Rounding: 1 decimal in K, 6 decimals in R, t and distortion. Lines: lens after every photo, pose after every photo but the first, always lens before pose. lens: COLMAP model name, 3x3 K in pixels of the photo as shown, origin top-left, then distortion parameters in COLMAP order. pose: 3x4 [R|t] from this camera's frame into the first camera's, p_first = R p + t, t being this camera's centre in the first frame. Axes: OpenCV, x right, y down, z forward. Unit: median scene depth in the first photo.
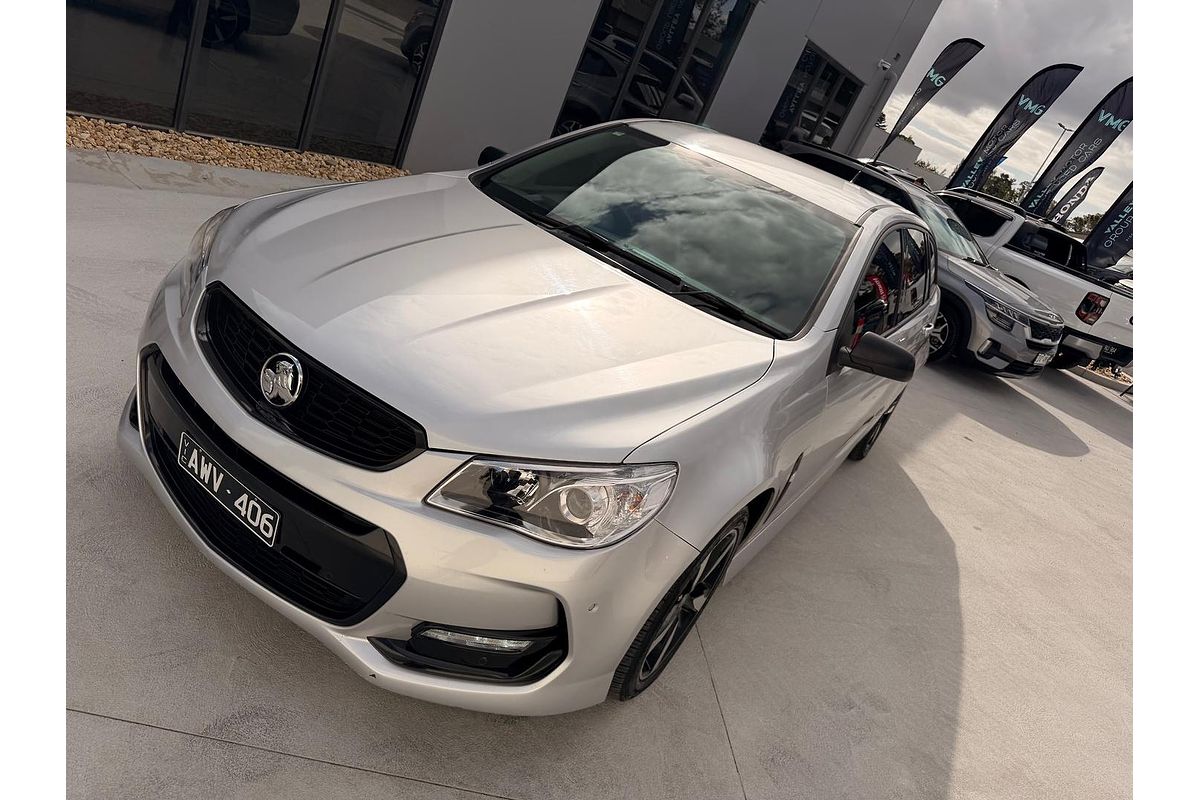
lens RADIAL K [[754.6, 0, 600.0], [0, 754.6, 400.0], [0, 0, 1]] dist [0.004638, -0.001898]
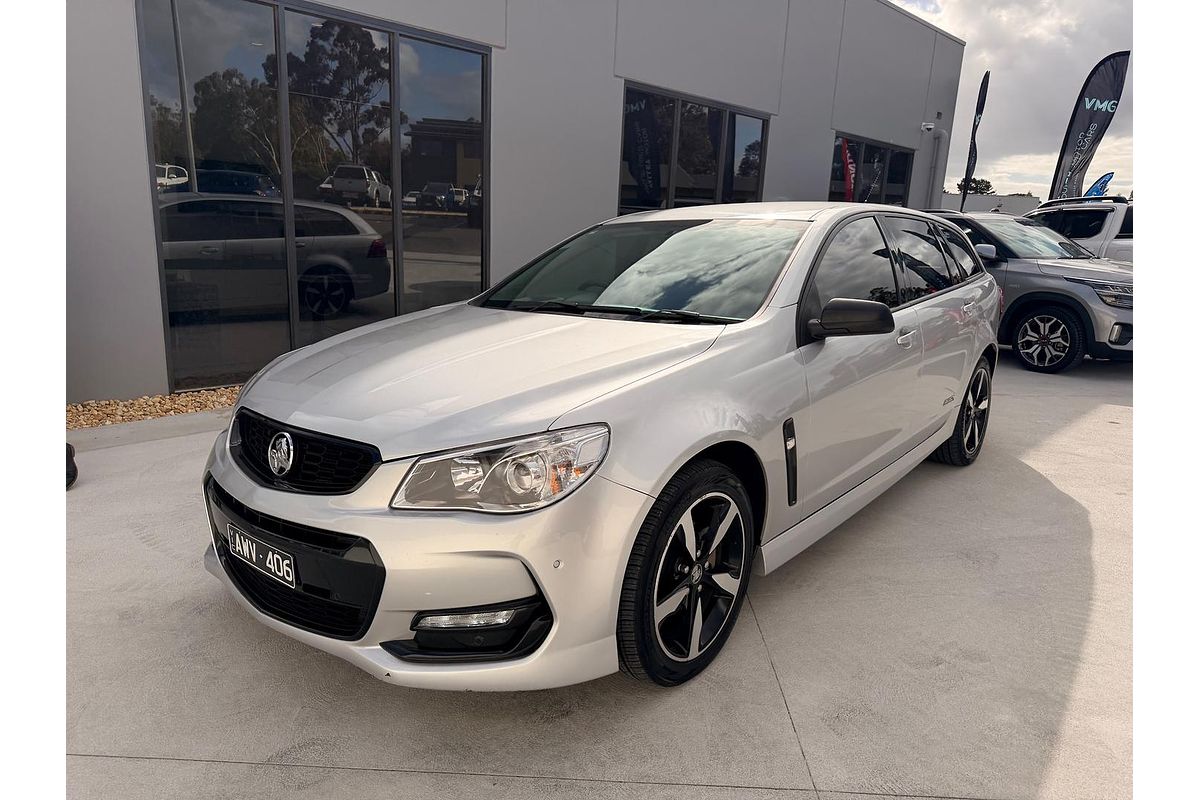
lens RADIAL K [[757.4, 0, 604.9], [0, 757.4, 414.1], [0, 0, 1]] dist [0.006446, 0.000315]
pose [[0.932649, -0.309536, -0.185346, 0.288151], [0.262685, 0.934747, -0.239259, 0.312217], [0.247311, 0.174458, 0.953101, -0.054757]]
